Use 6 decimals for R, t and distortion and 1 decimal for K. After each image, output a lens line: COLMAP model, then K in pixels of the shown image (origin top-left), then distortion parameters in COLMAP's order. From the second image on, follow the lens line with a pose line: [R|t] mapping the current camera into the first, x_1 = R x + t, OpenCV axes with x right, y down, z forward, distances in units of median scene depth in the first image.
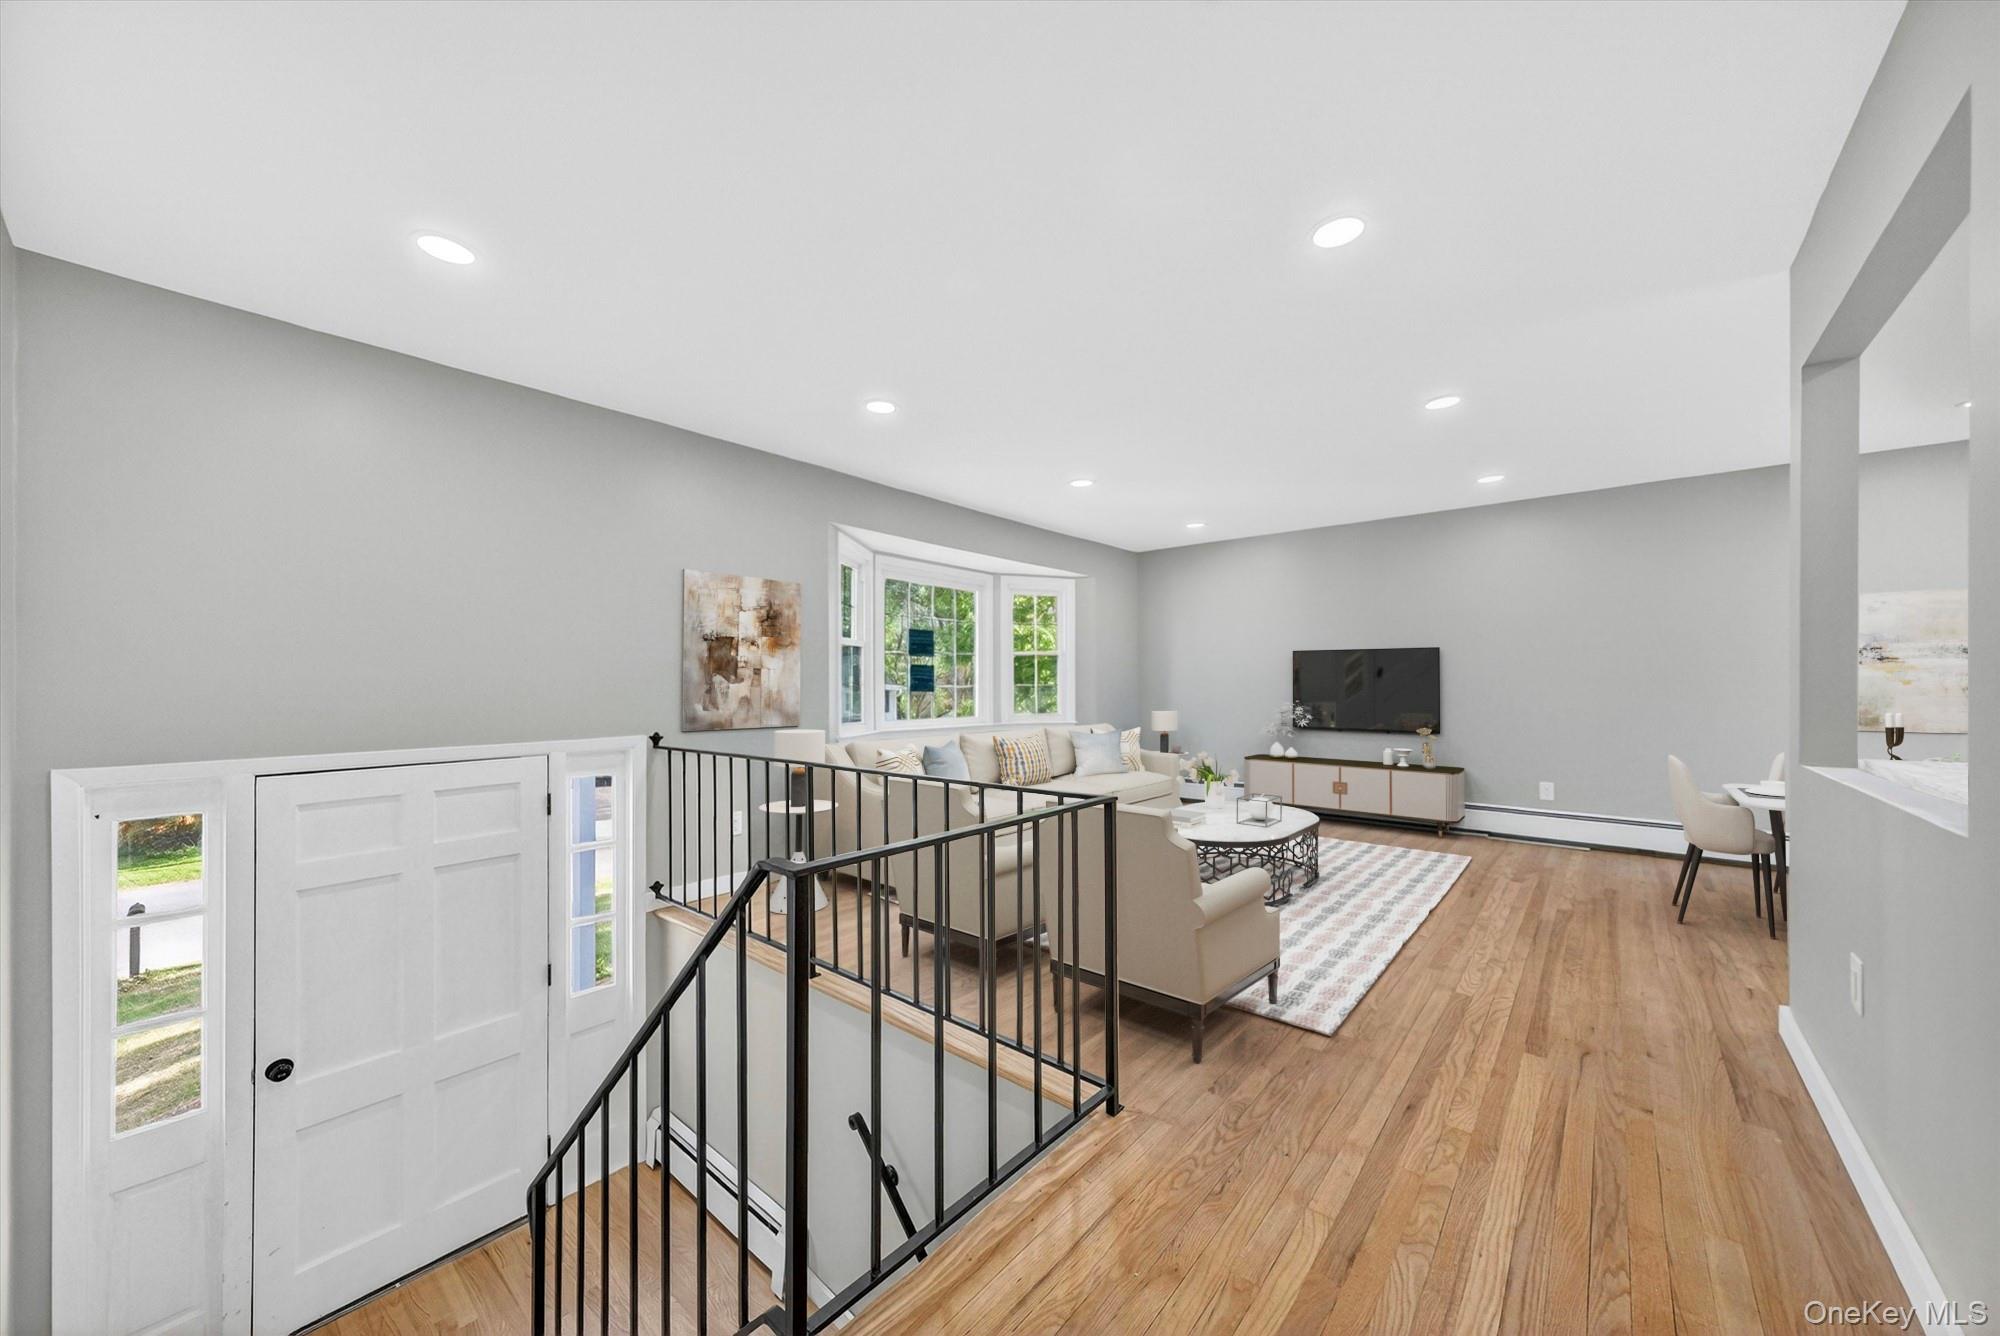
lens RADIAL K [[742.3, 0, 980.3], [0, 742.3, 663.8], [0, 0, 1]] dist [-0.001427, -0.000288]
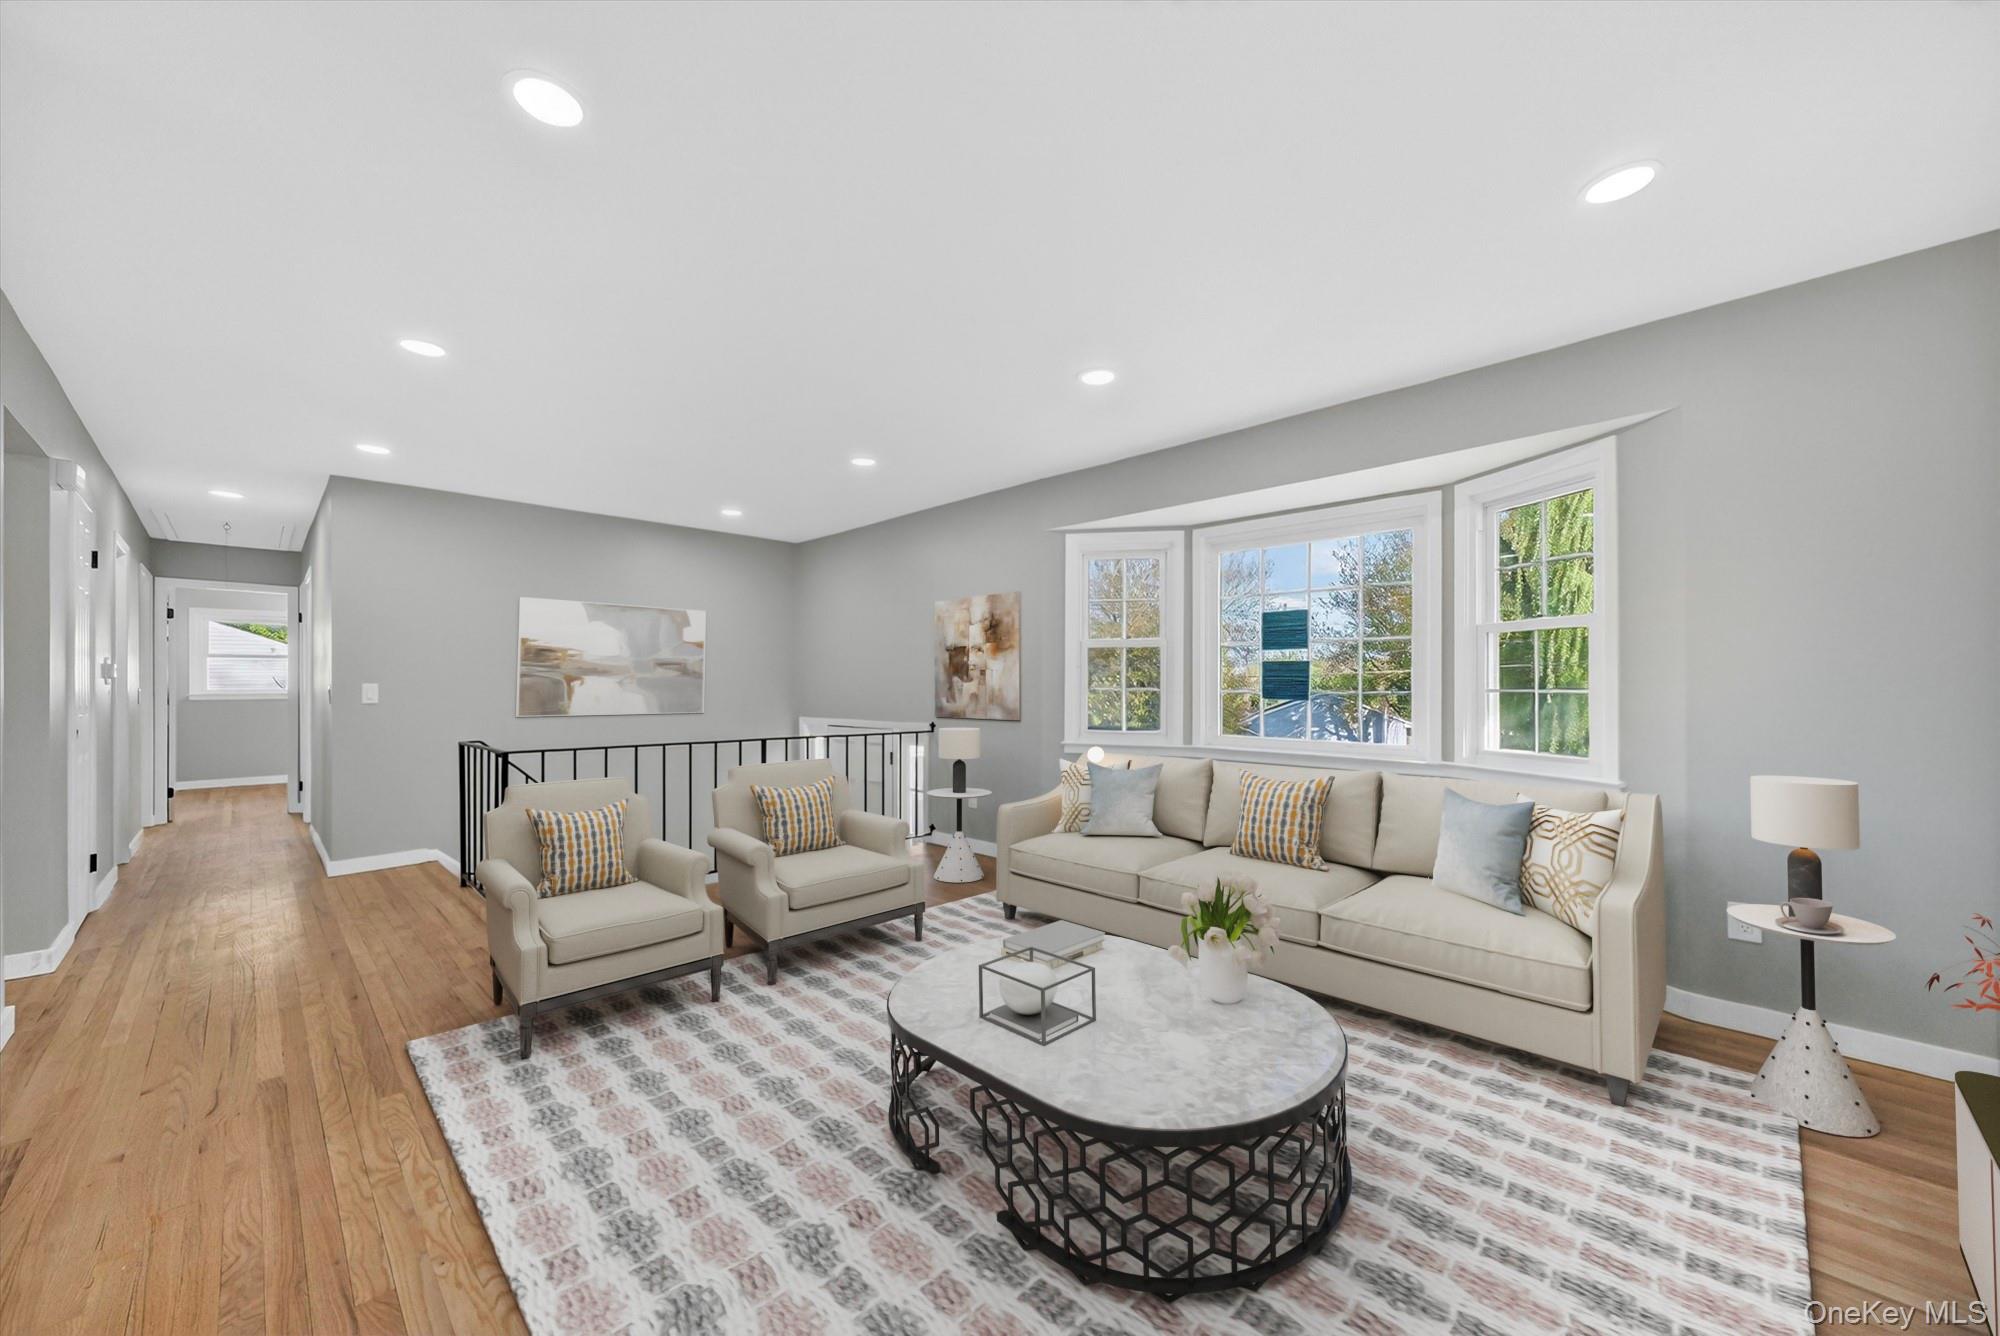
lens RADIAL K [[742.3, 0, 984.2], [0, 742.3, 688.6], [0, 0, 1]] dist [-0.001427, -0.000288]
pose [[-0.087122, -0.001567, -0.996196, 0.920308], [0.004750, 0.999987, -0.001988, 0.039173], [0.996186, -0.004905, -0.087113, 1.124210]]
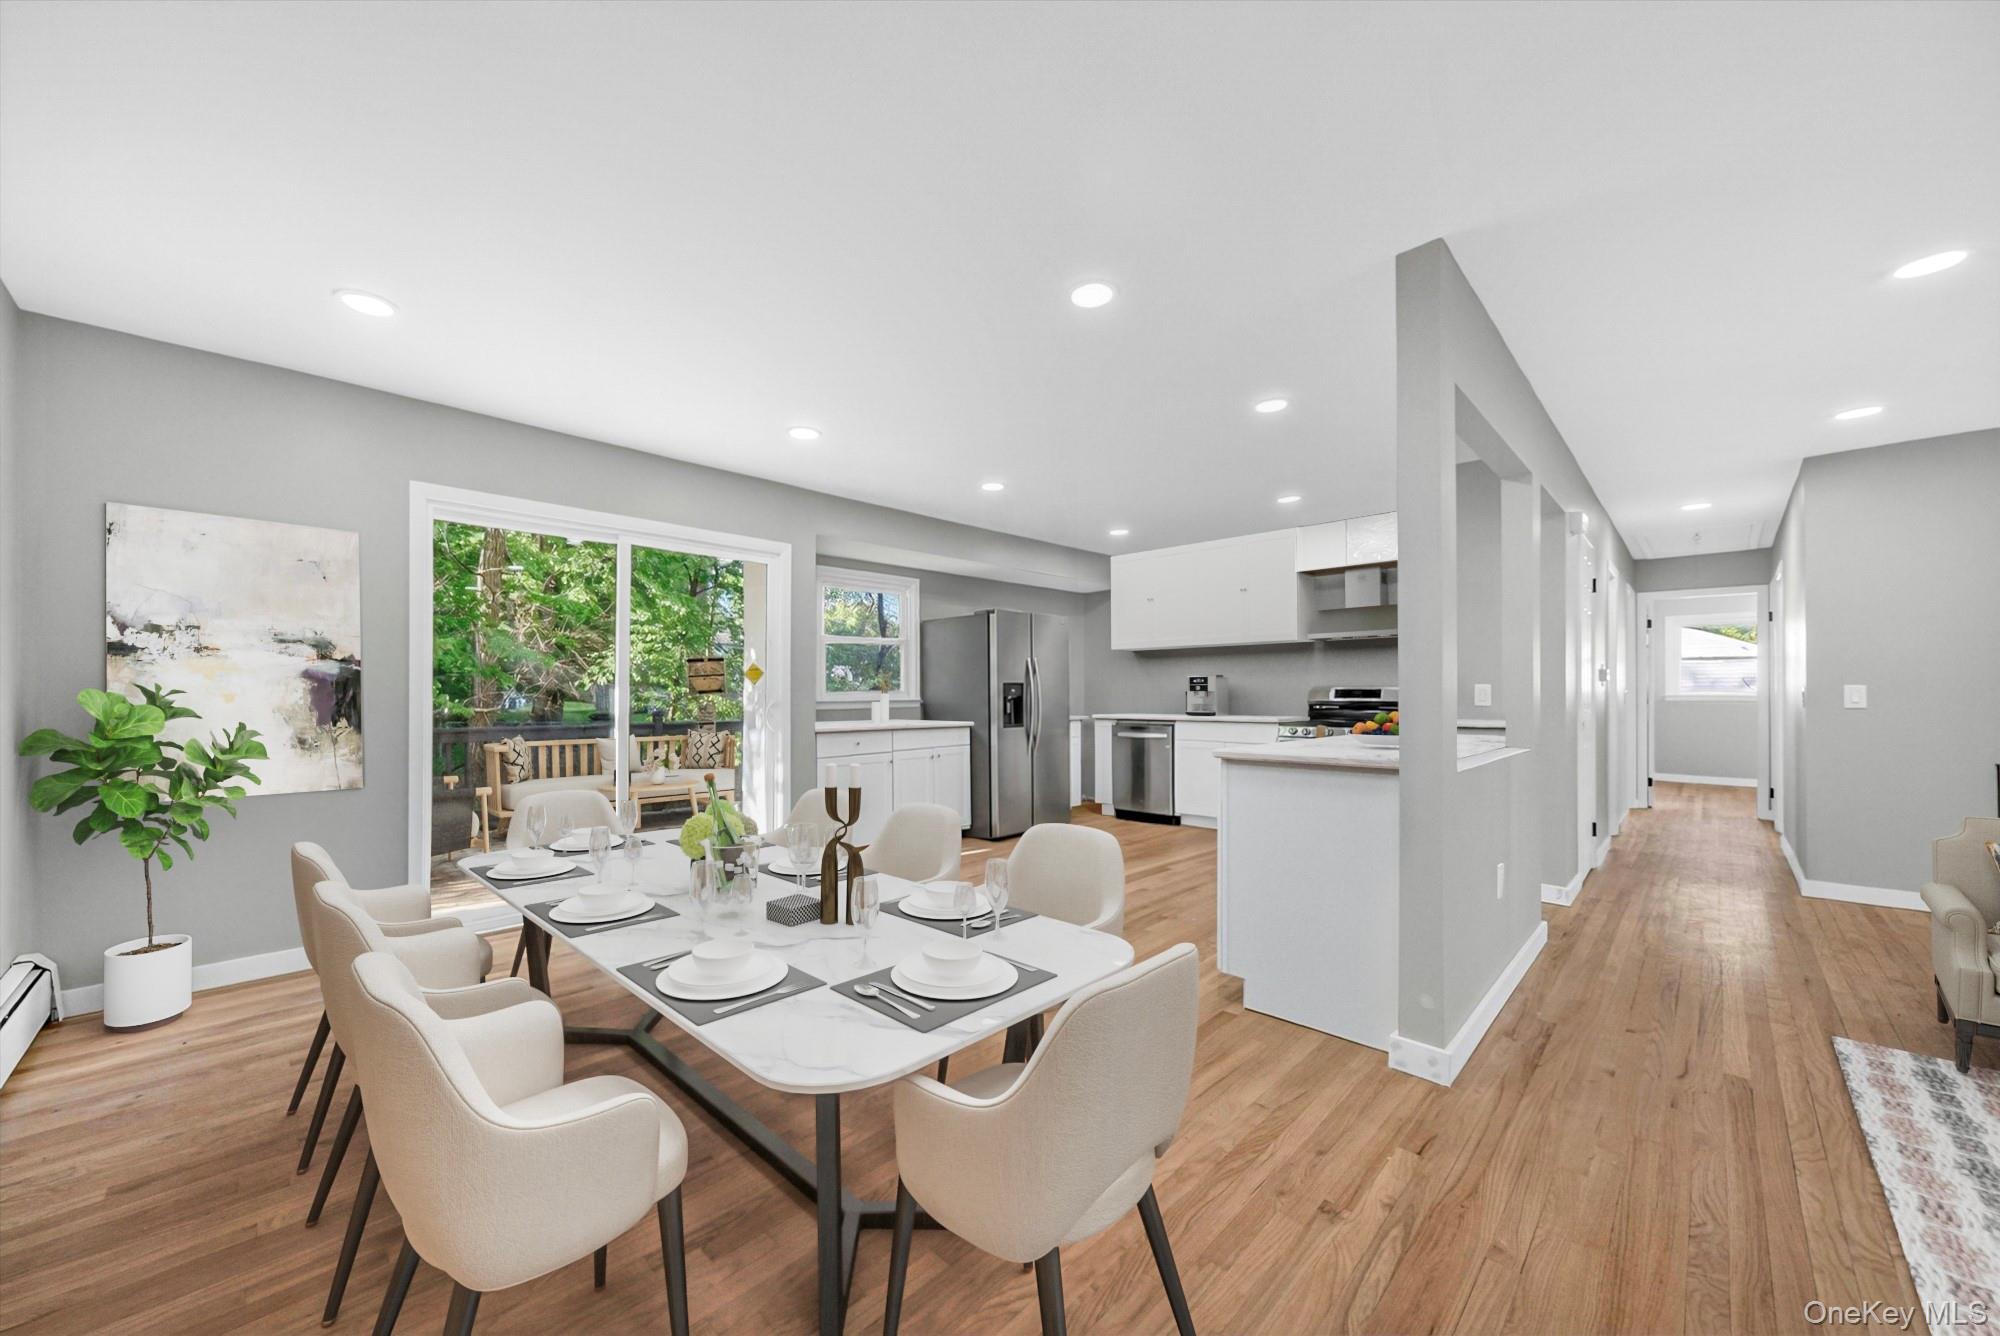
lens RADIAL K [[742.3, 0, 1001.9], [0, 742.3, 676.6], [0, 0, 1]] dist [-0.001427, -0.000288]
pose [[-0.997726, -0.007019, 0.067035, 1.040828], [-0.008039, 0.999856, -0.014966, 0.015479], [-0.066920, -0.015471, -0.997638, 1.289028]]
